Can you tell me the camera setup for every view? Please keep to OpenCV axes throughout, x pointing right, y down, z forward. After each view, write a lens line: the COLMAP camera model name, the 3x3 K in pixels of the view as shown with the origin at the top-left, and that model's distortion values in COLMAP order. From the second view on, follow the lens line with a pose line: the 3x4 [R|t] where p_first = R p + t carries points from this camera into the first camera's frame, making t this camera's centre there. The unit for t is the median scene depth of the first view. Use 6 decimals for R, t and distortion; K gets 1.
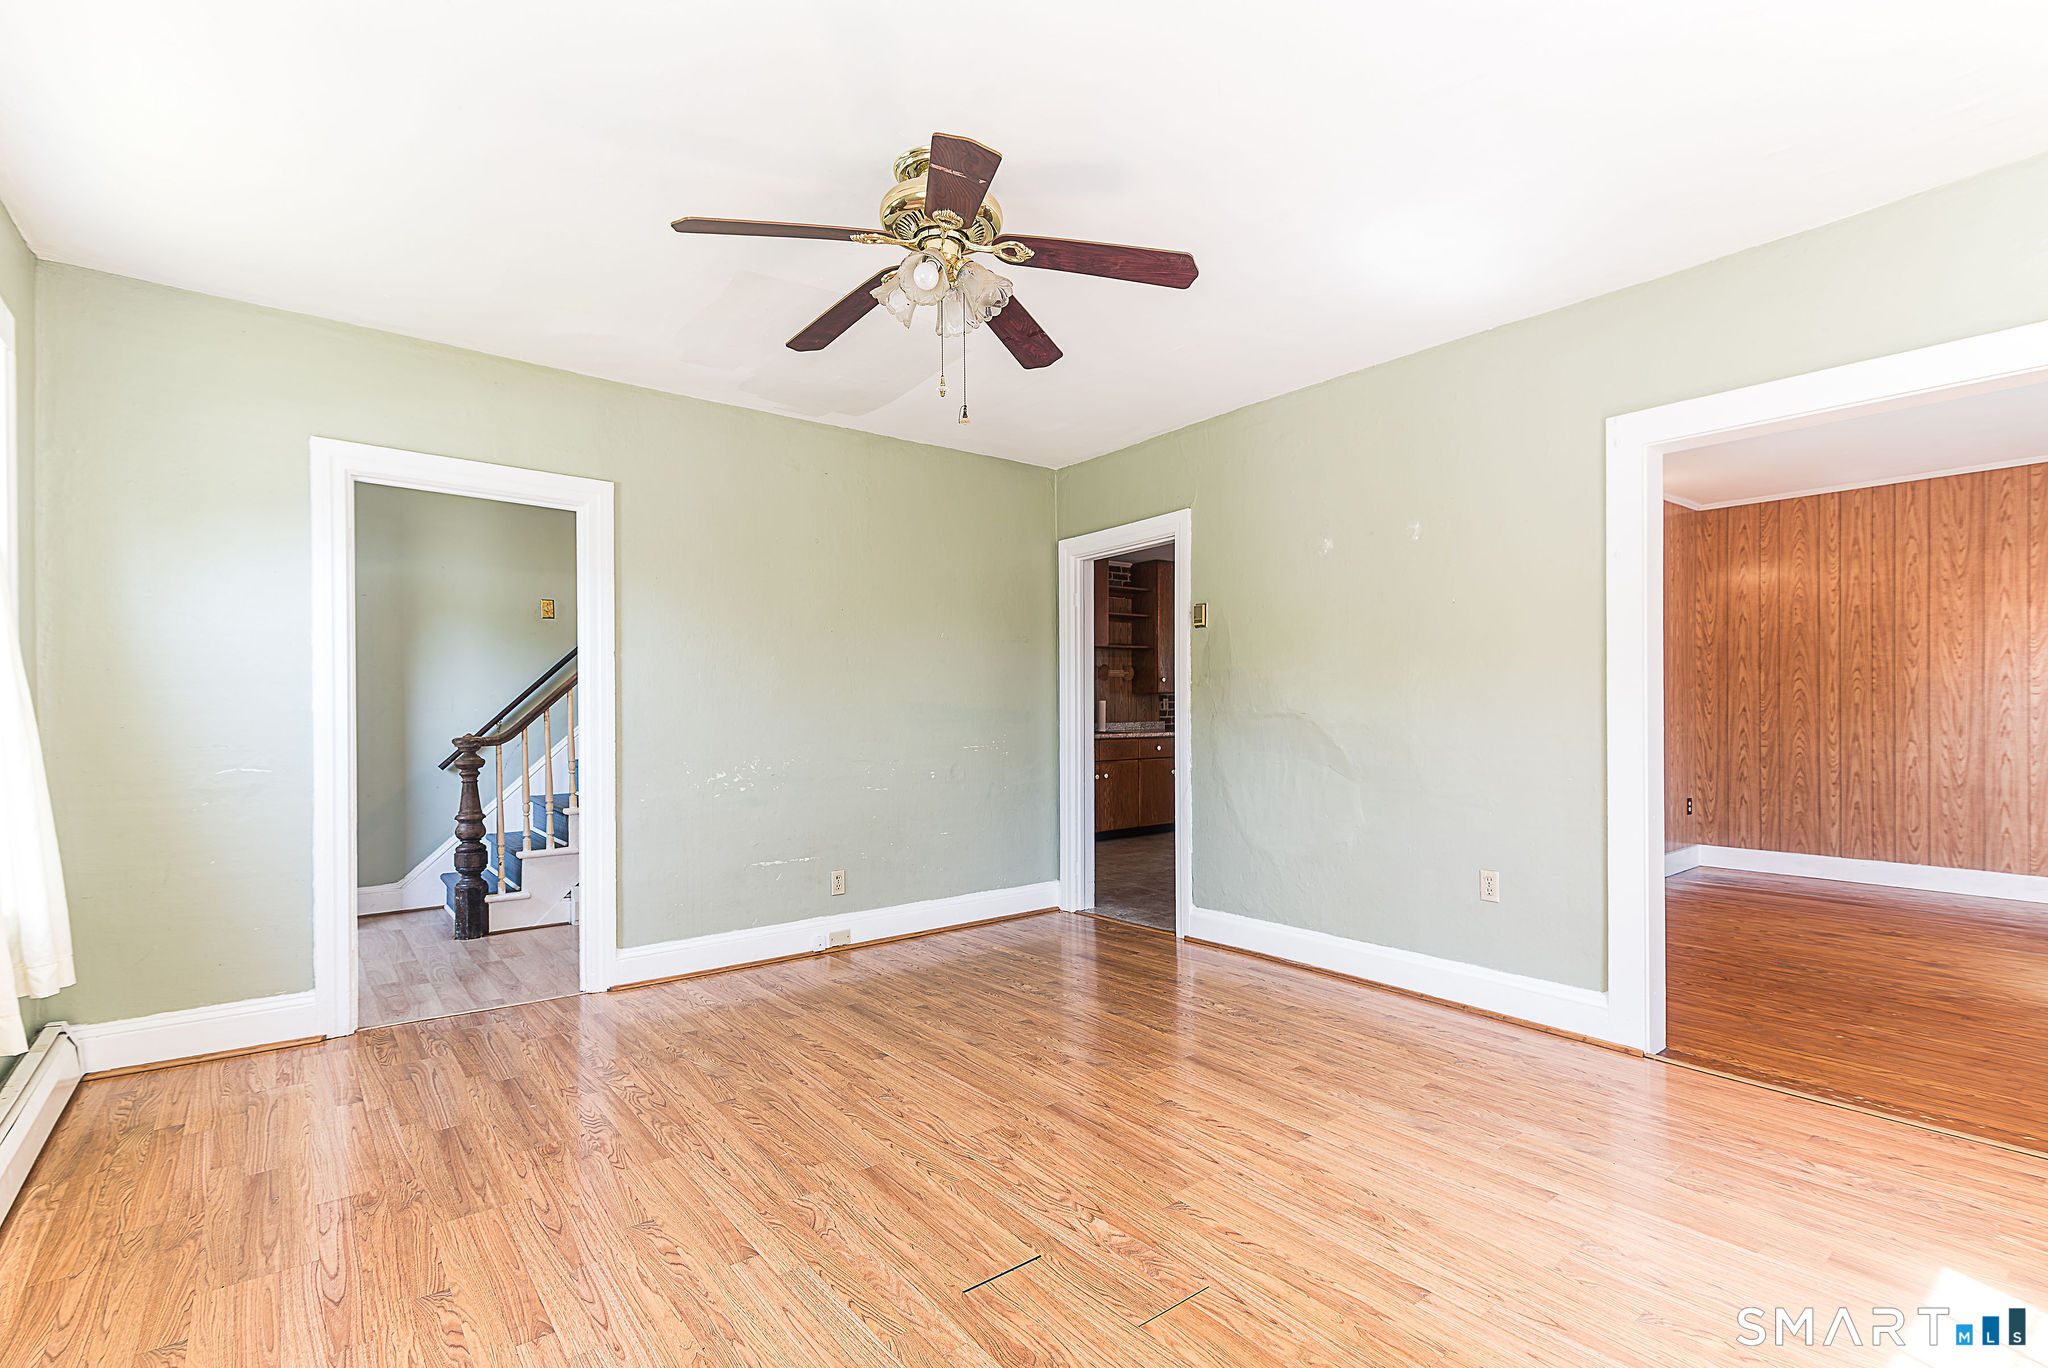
lens RADIAL K [[944.9, 0, 1028.1], [0, 944.9, 711.8], [0, 0, 1]] dist [0.013372, -0.001596]
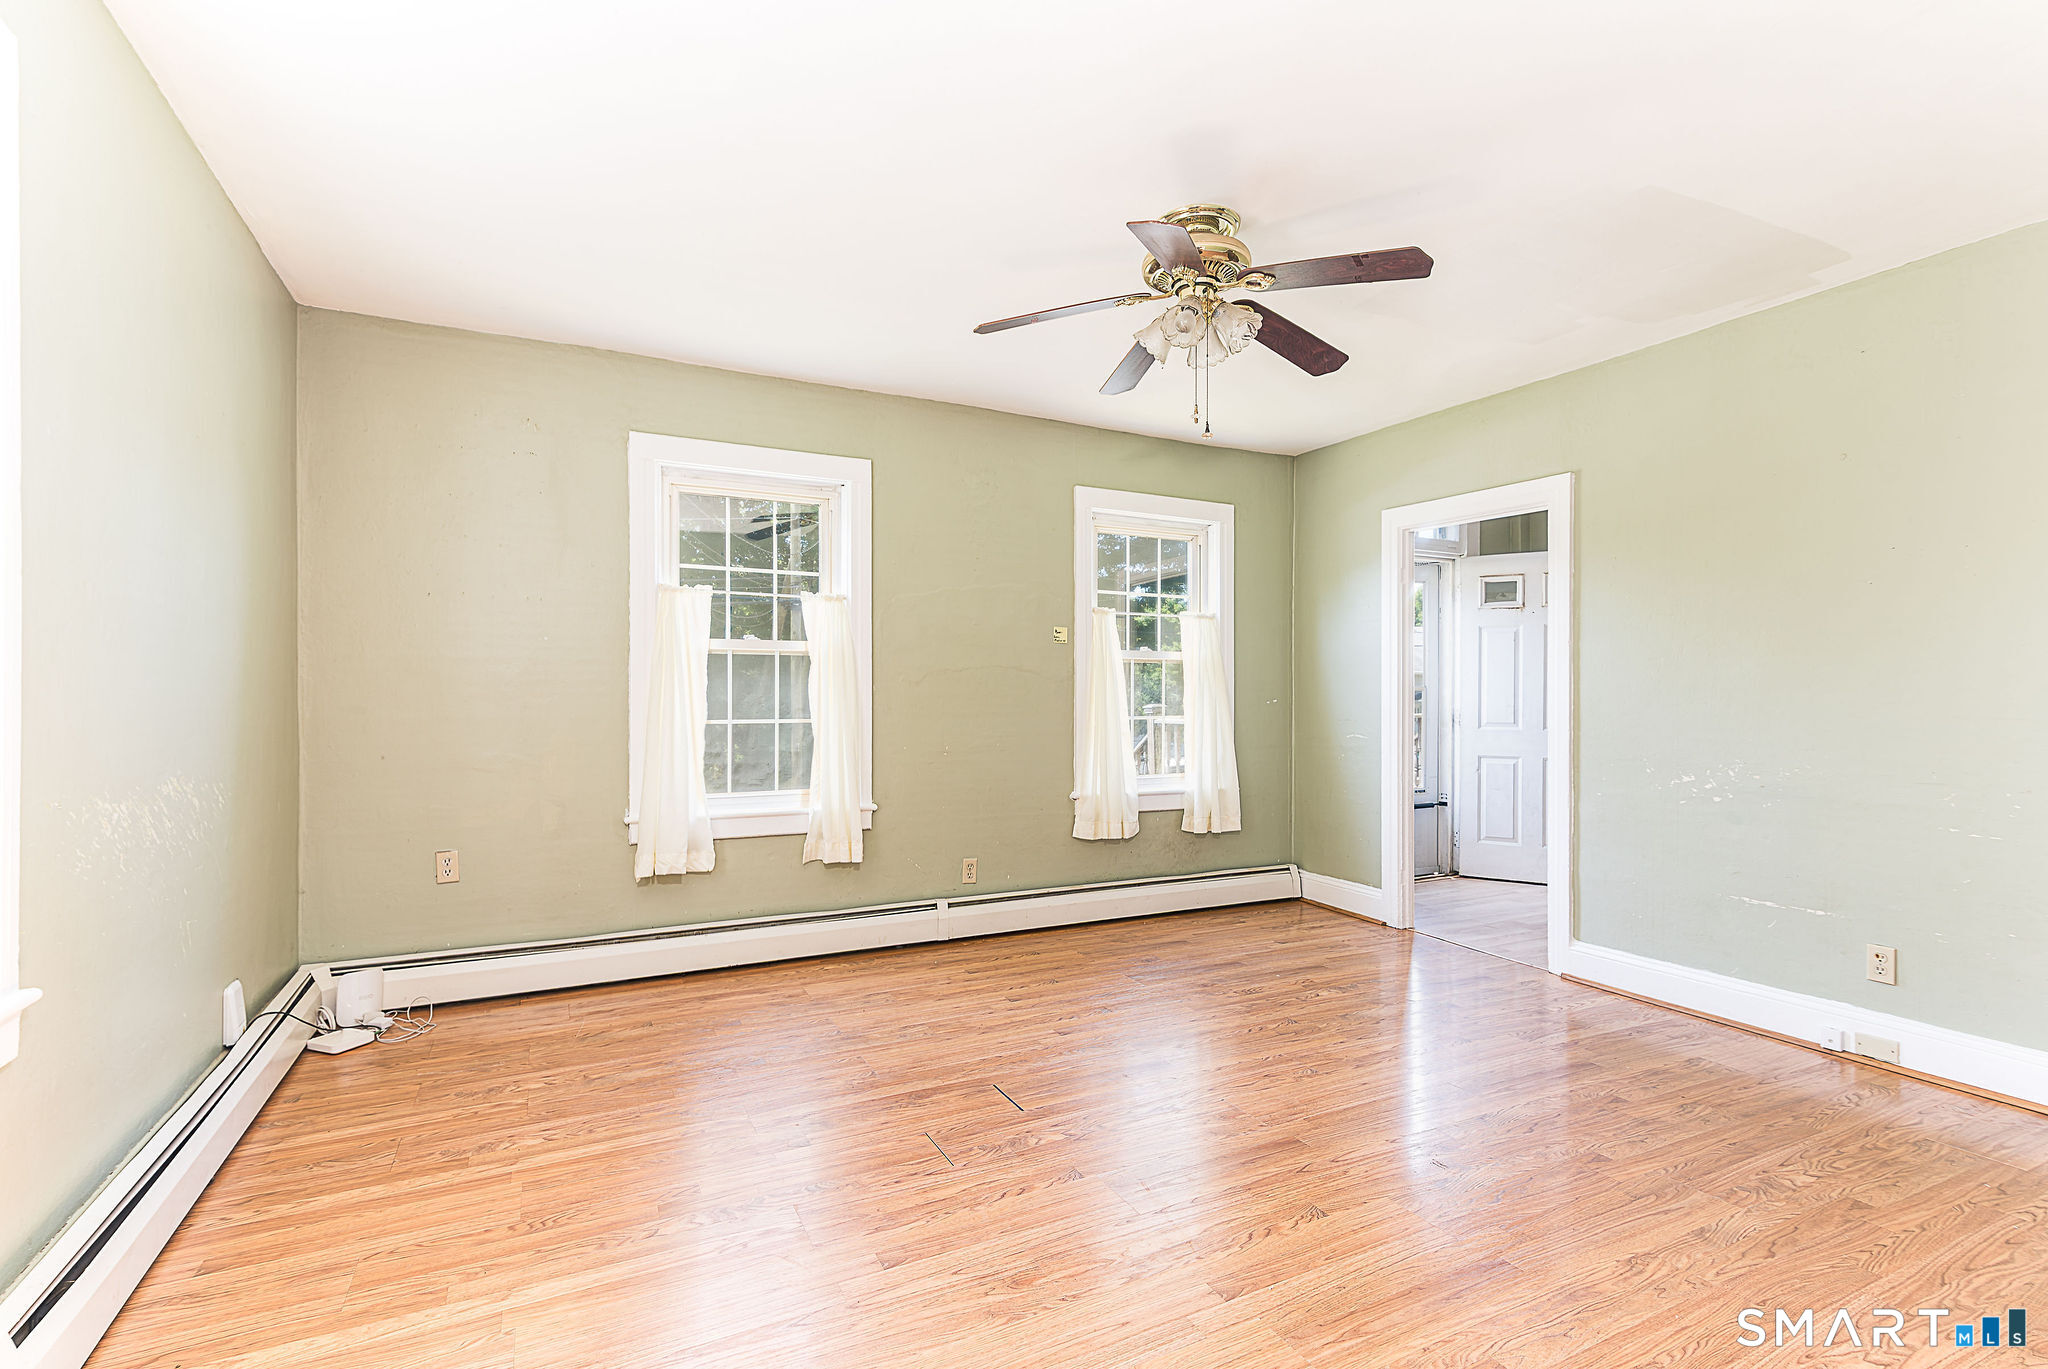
lens RADIAL K [[944.9, 0, 1037.5], [0, 944.9, 695.5], [0, 0, 1]] dist [0.013372, -0.001596]
pose [[-0.192959, 0.002937, -0.981202, 0.887838], [-0.006224, 0.999972, 0.004217, -0.009091], [0.981187, 0.006920, -0.192936, 0.862730]]
